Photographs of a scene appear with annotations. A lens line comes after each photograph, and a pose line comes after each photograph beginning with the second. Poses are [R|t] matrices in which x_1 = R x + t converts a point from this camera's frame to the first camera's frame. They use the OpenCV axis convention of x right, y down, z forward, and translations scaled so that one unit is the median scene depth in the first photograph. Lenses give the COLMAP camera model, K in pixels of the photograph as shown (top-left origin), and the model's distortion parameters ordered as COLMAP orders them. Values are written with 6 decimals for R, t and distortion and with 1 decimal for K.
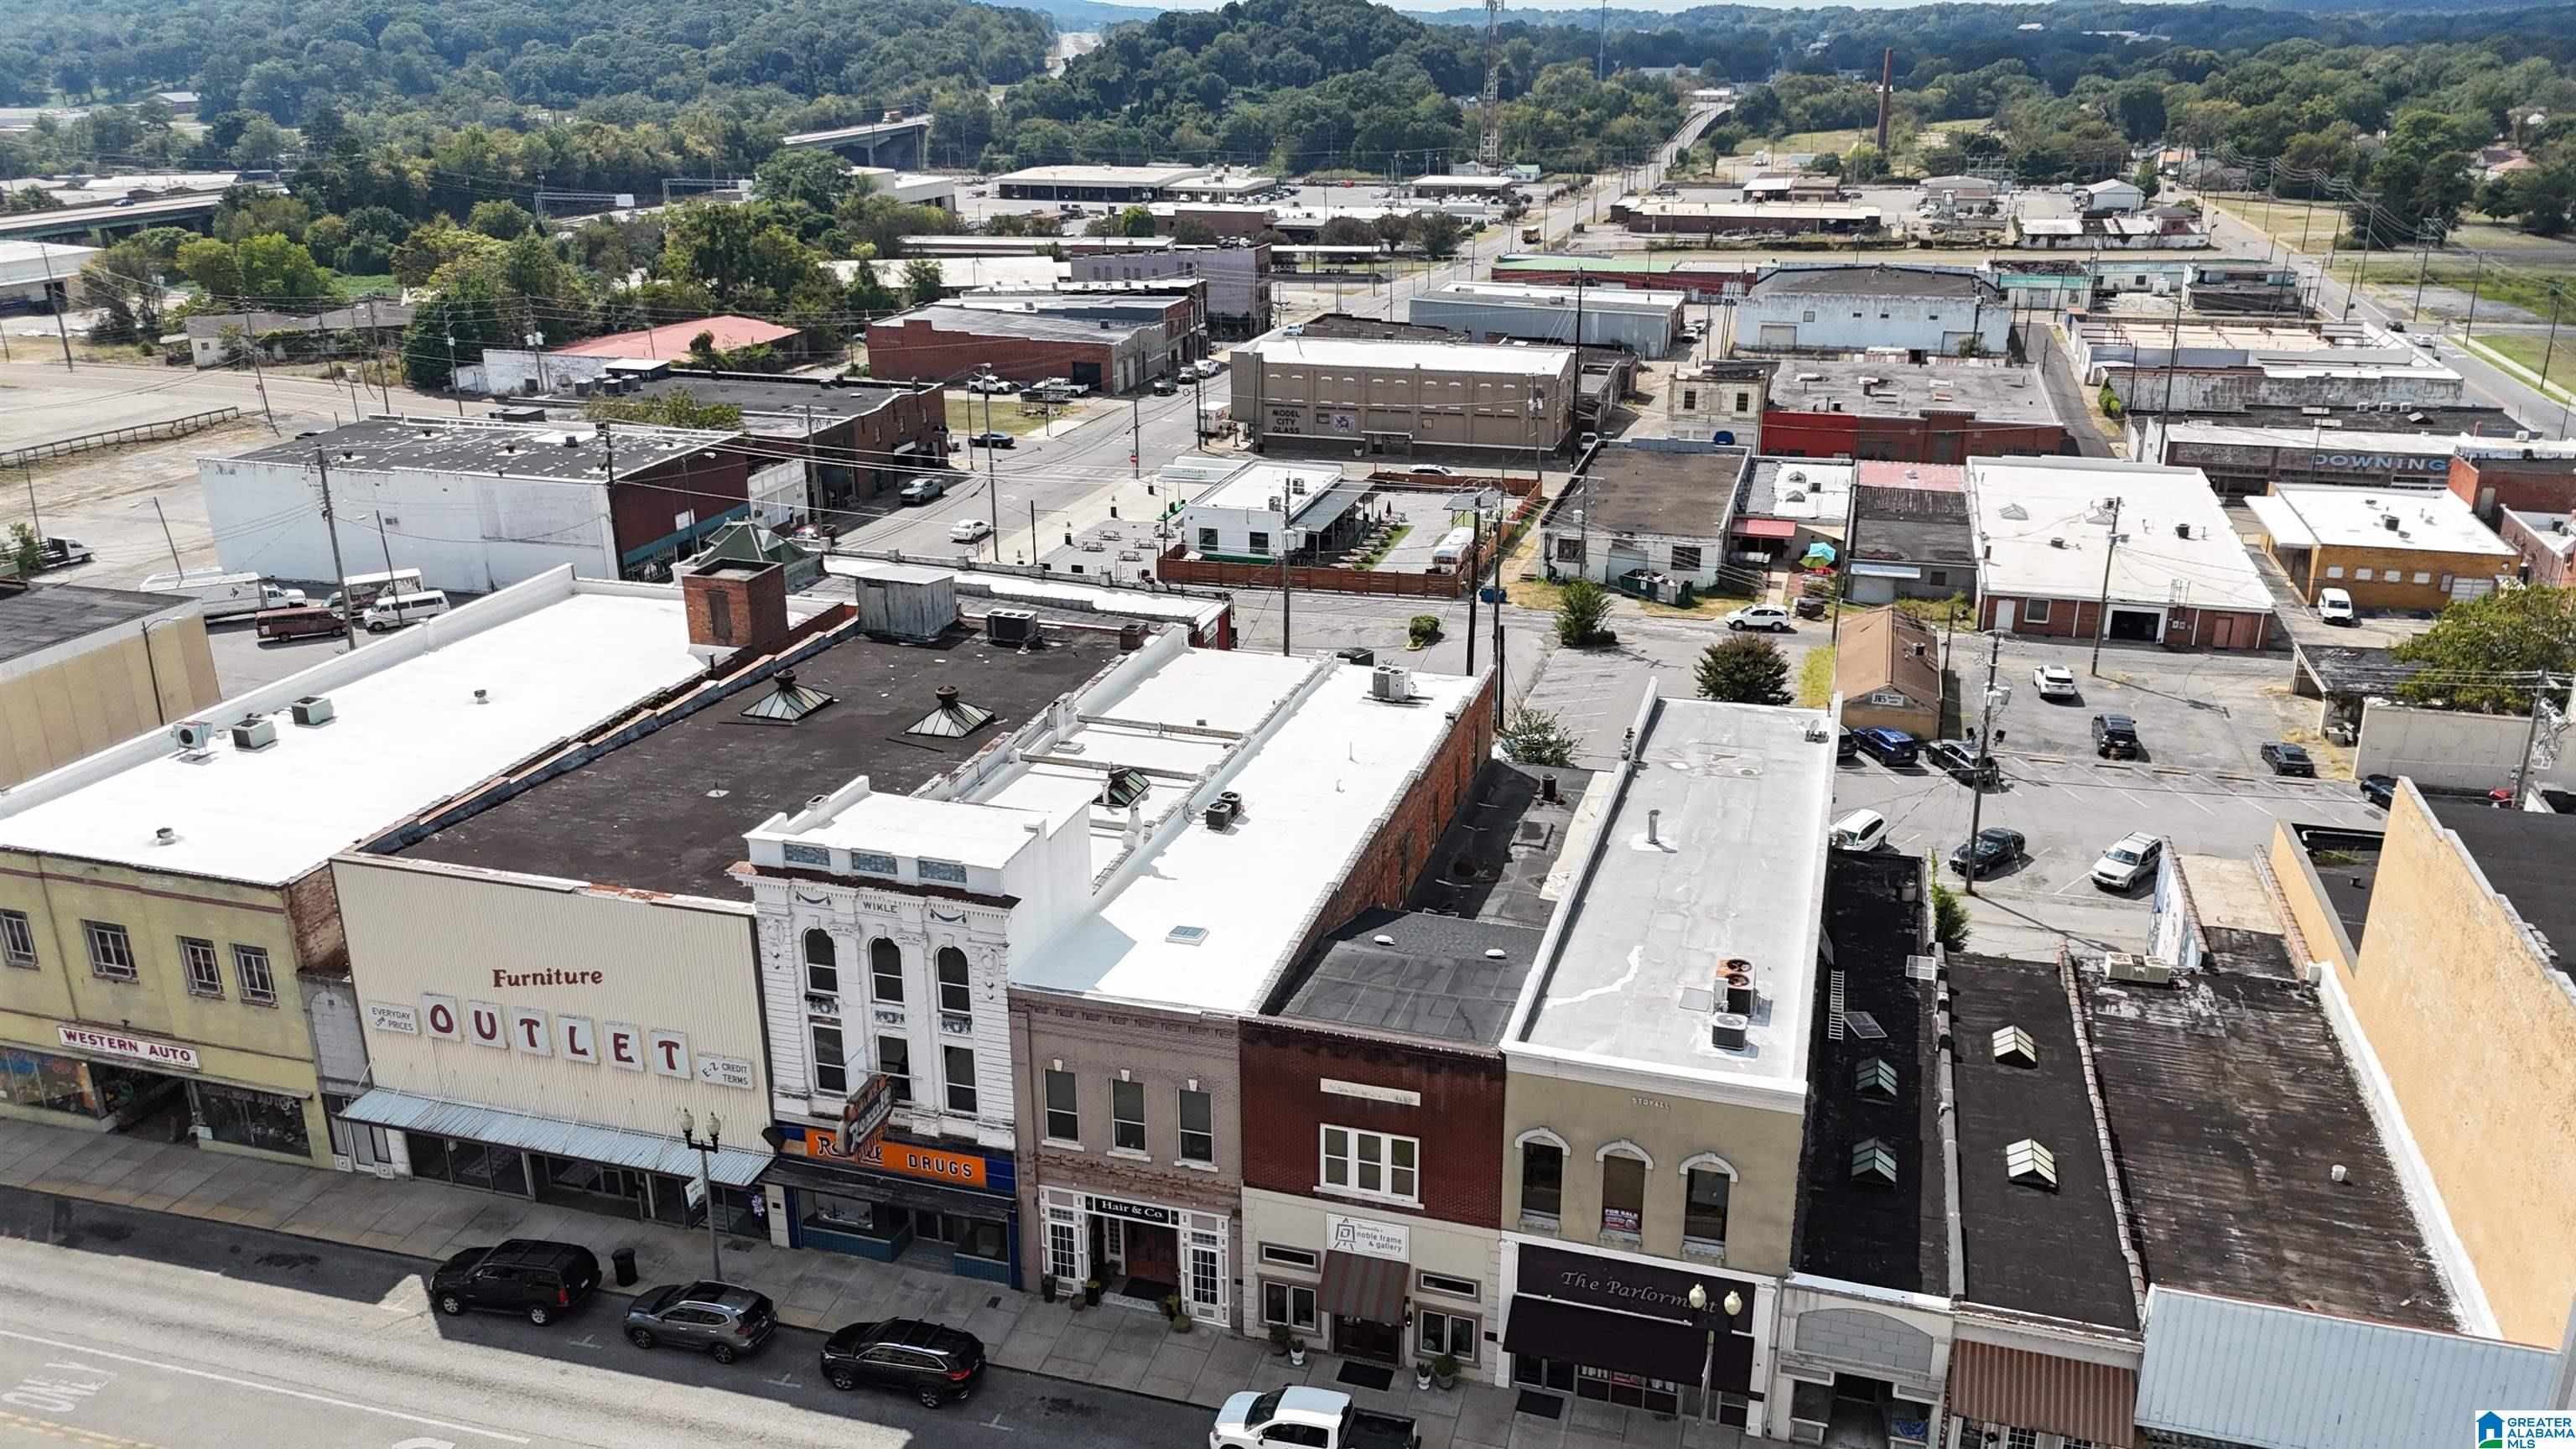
lens RADIAL K [[1929.2, 0, 1297.1], [0, 1929.2, 714.1], [0, 0, 1]] dist [0.170622, -0.455788]
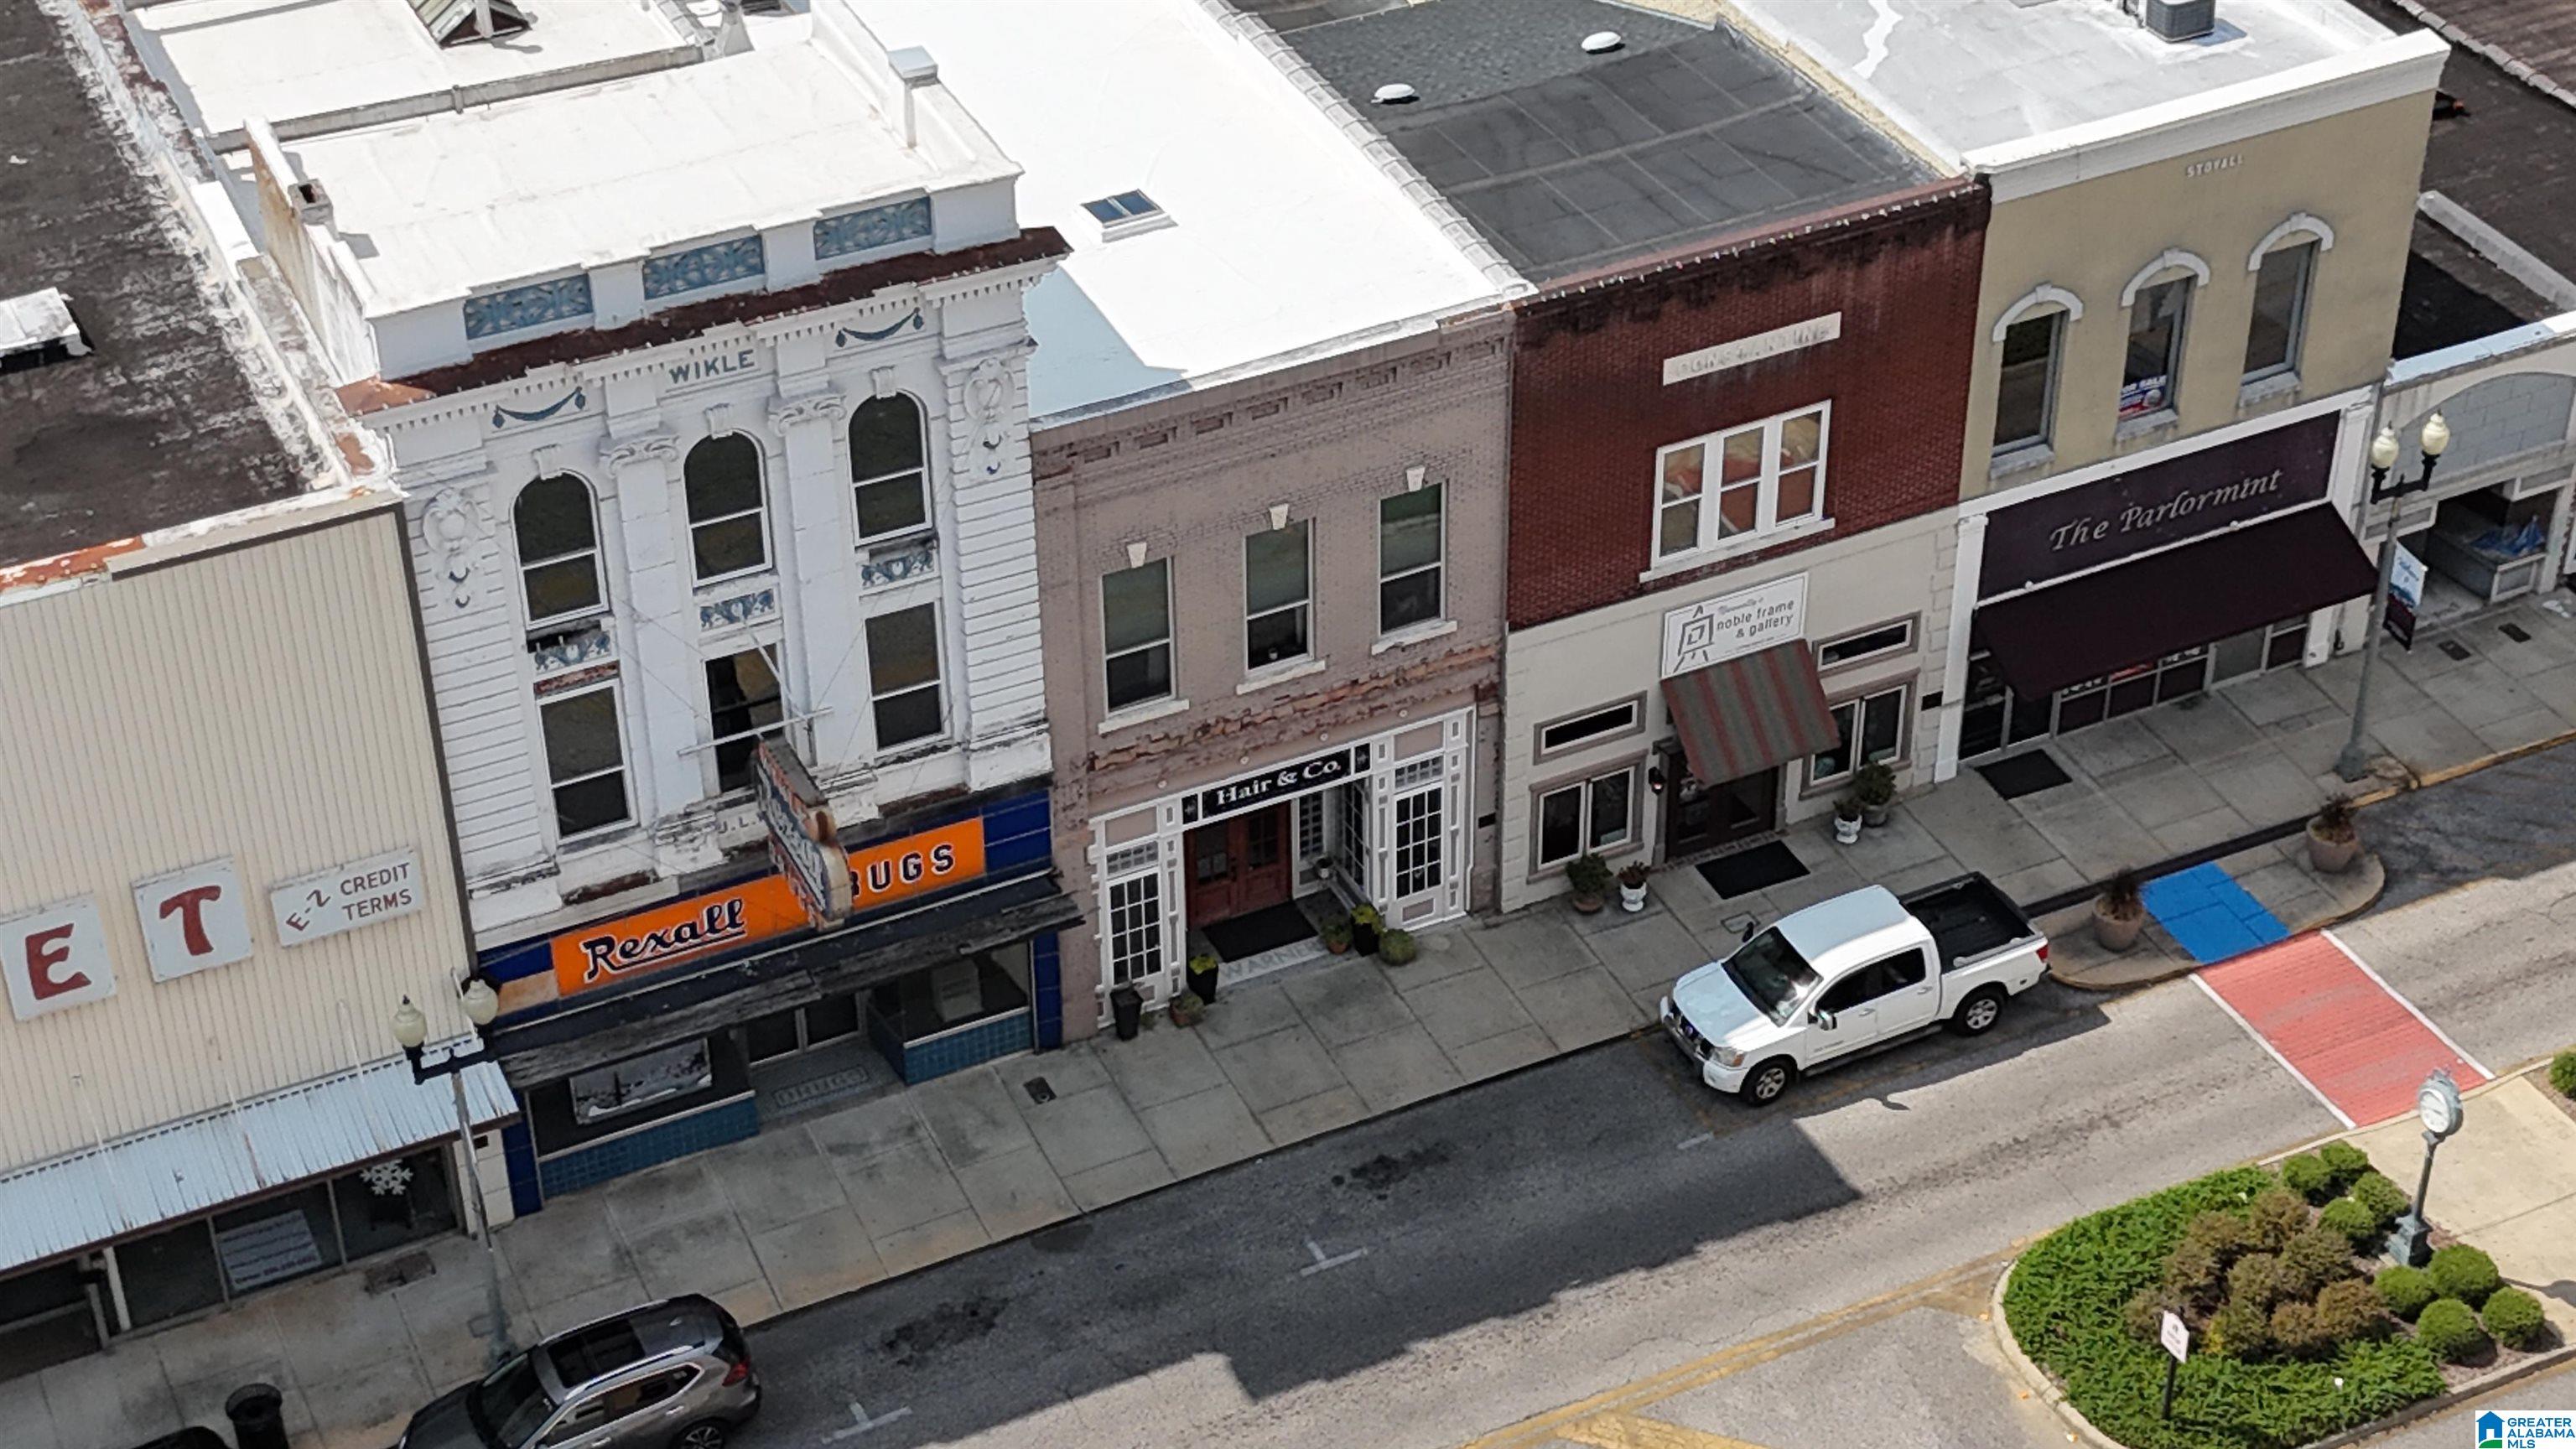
lens RADIAL K [[4114.7, 0, 1294.4], [0, 4114.7, 664.4], [0, 0, 1]] dist [0.259157, -1.016982]
pose [[0.743179, -0.390901, 0.543029, -0.620757], [0.235776, 0.912531, 0.334210, -0.109177], [-0.626174, -0.120345, 0.770339, 0.222133]]
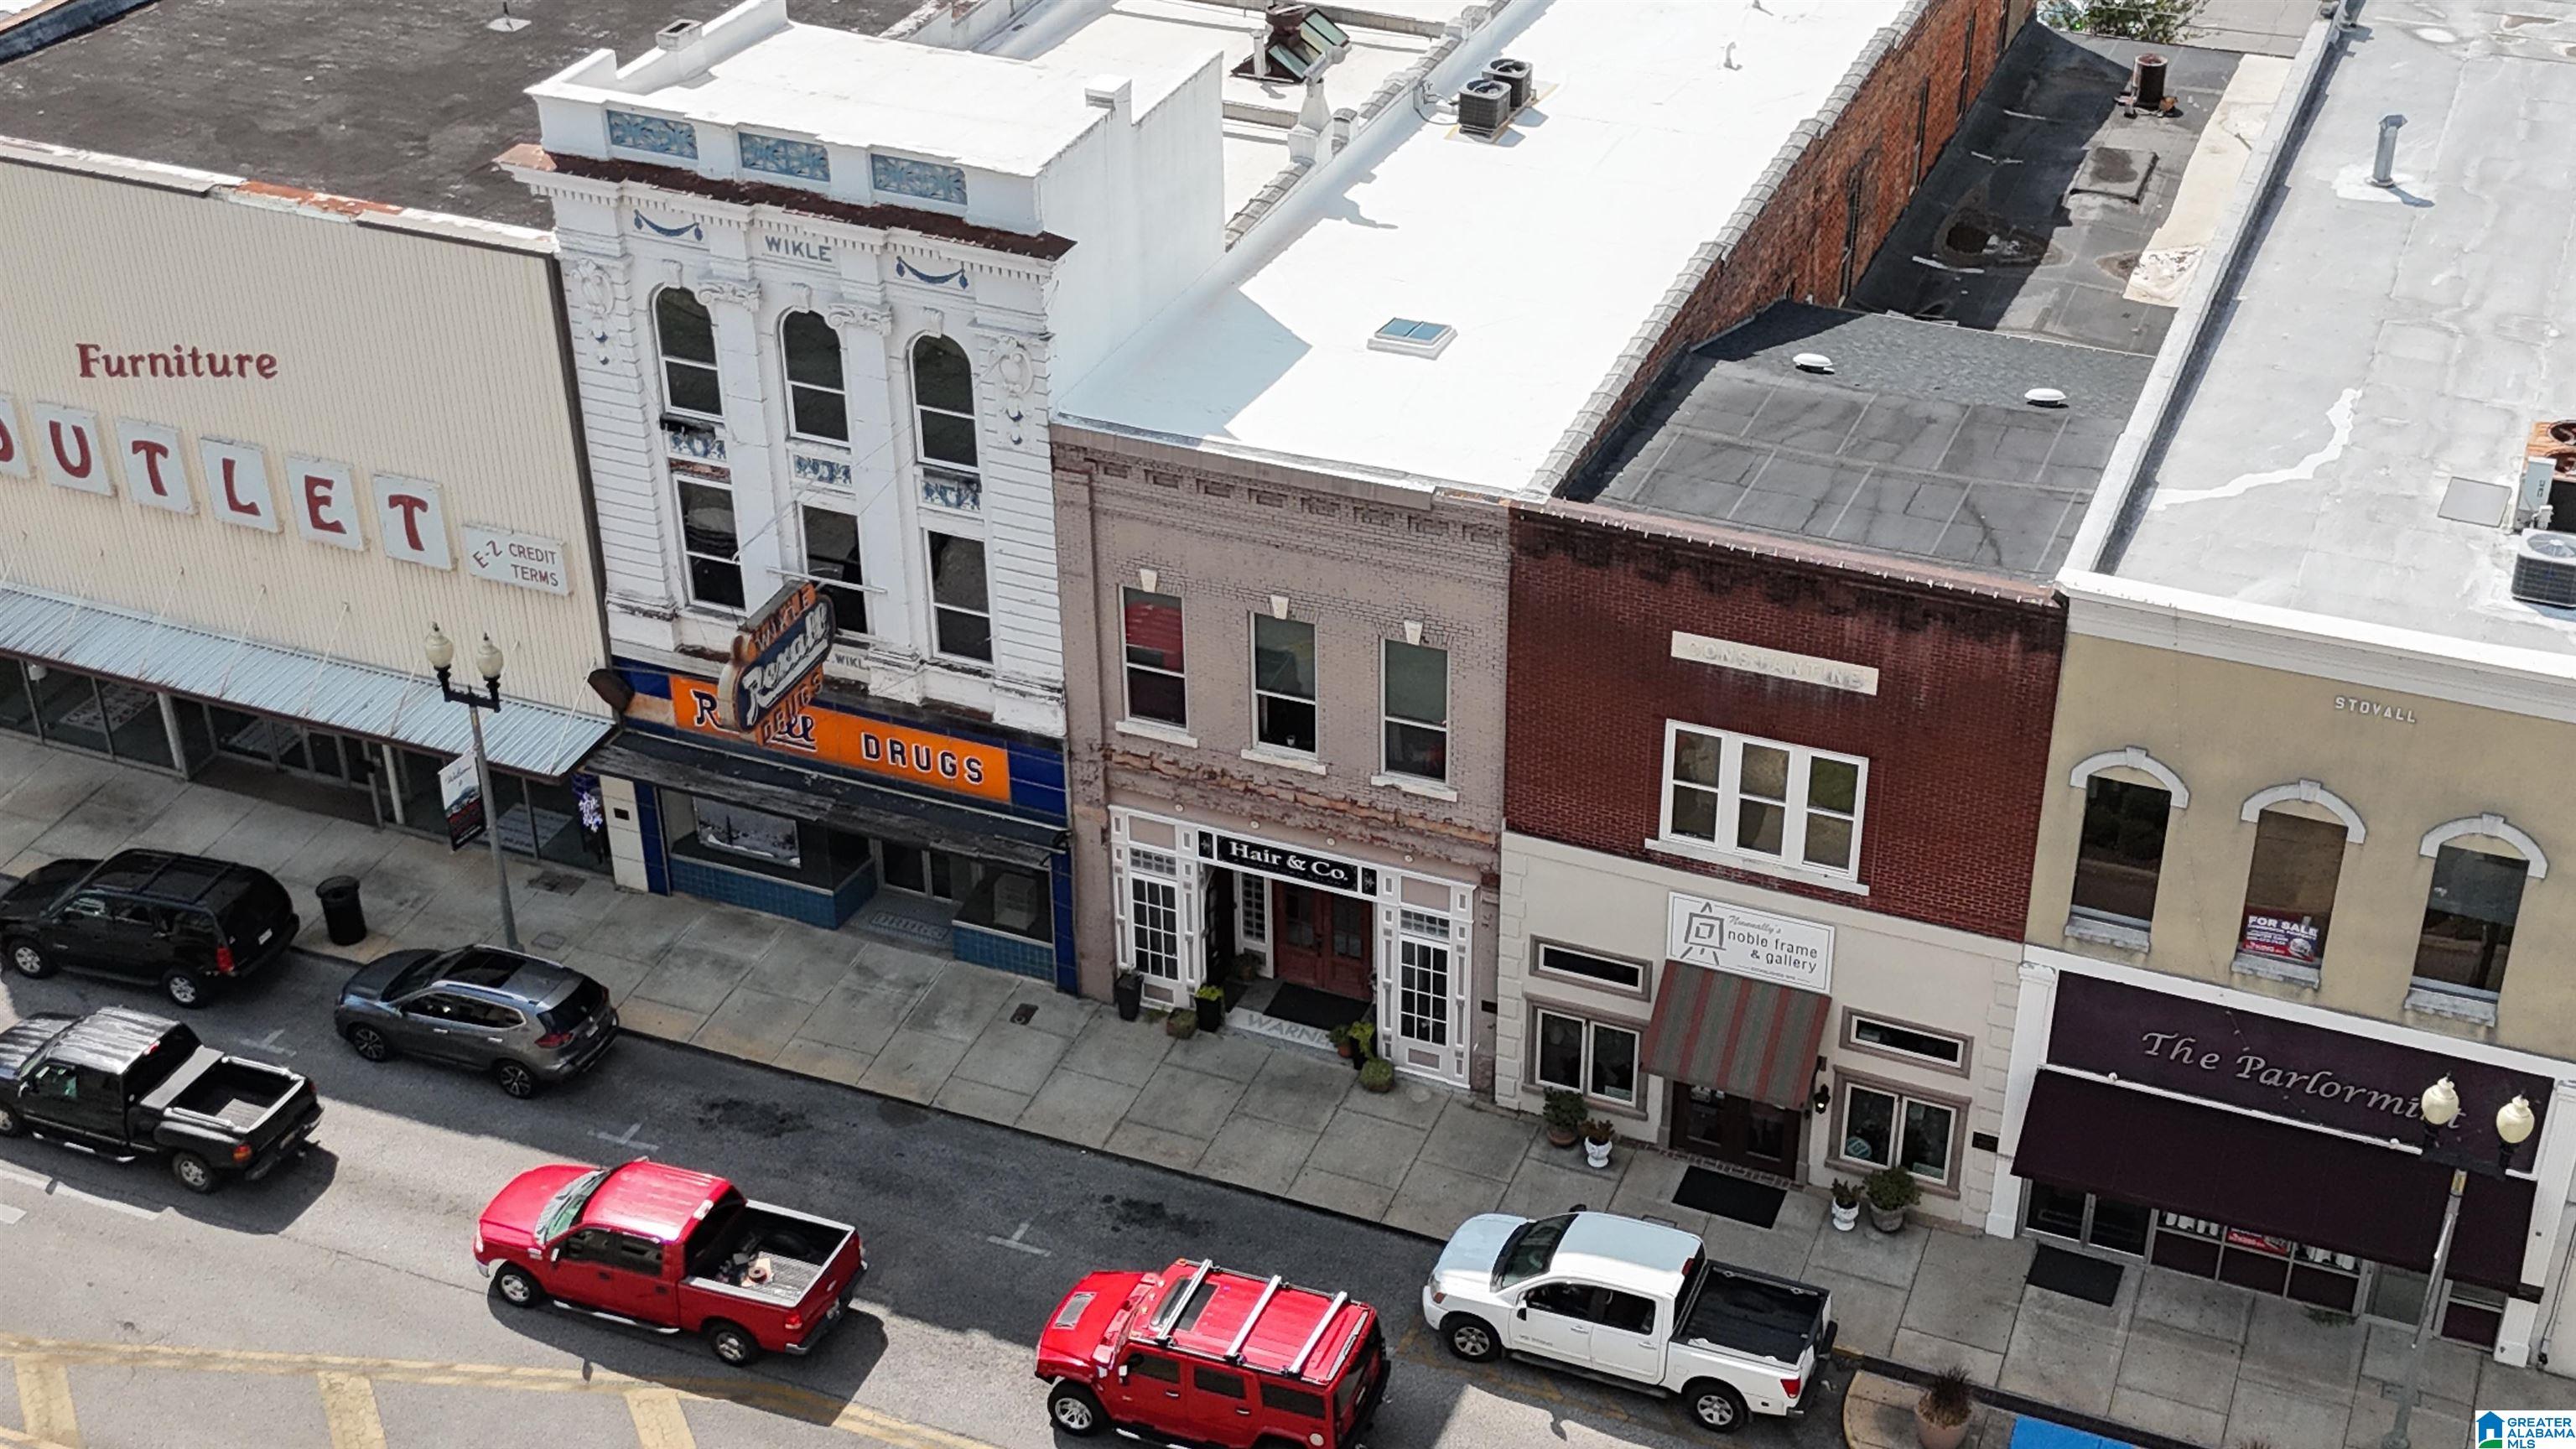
lens RADIAL K [[3191.2, 0, 1323.1], [0, 3191.2, 685.4], [0, 0, 1]] dist [0.225810, -0.718711]
pose [[0.995625, 0.048020, -0.080156, -0.009795], [-0.030939, 0.978869, 0.202132, 0.037515], [0.088169, -0.198768, 0.976073, 0.185035]]
